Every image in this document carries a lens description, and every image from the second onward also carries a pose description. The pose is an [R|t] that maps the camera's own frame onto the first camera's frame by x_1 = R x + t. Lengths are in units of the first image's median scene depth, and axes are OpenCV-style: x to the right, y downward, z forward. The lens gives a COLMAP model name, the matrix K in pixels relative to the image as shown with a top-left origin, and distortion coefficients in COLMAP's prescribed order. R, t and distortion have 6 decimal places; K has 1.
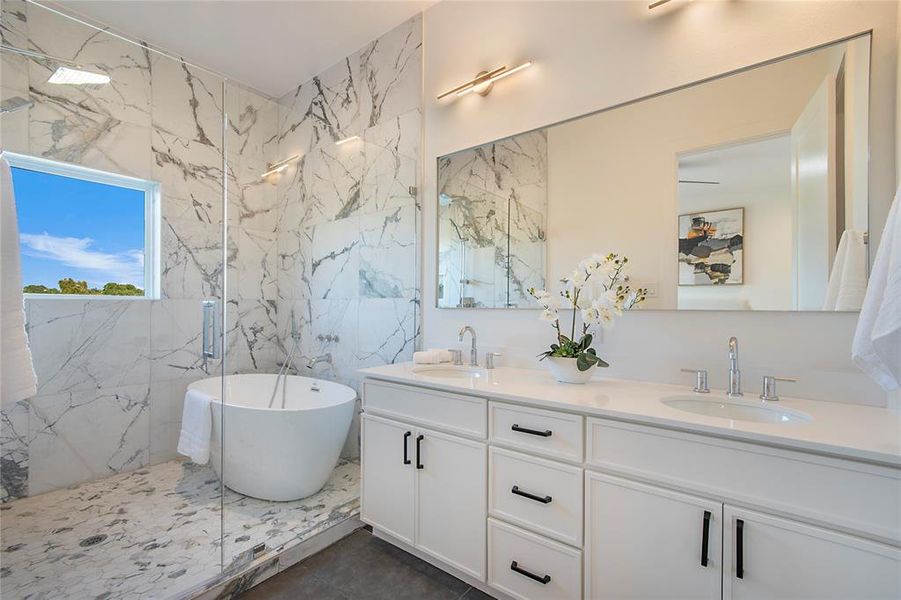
lens RADIAL K [[397.4, 0, 454.6], [0, 397.4, 304.1], [0, 0, 1]] dist [-0.000644, -0.002120]
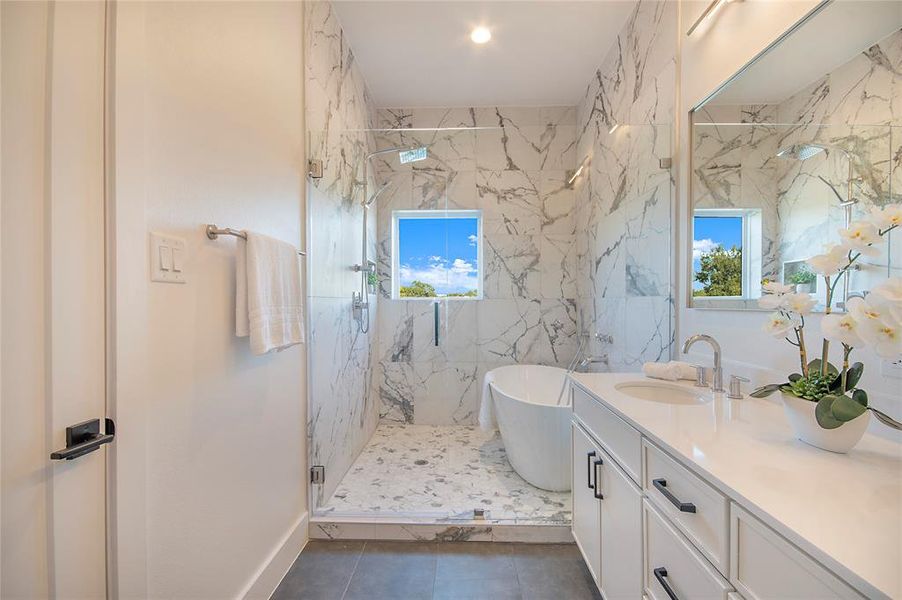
lens RADIAL K [[397.9, 0, 452.3], [0, 397.9, 300.5], [0, 0, 1]] dist [-0.000644, -0.002120]
pose [[0.587521, -0.004956, -0.809194, 0.261577], [0.002019, 0.999987, -0.004659, -0.002451], [0.809206, 0.001104, 0.587524, 0.155414]]
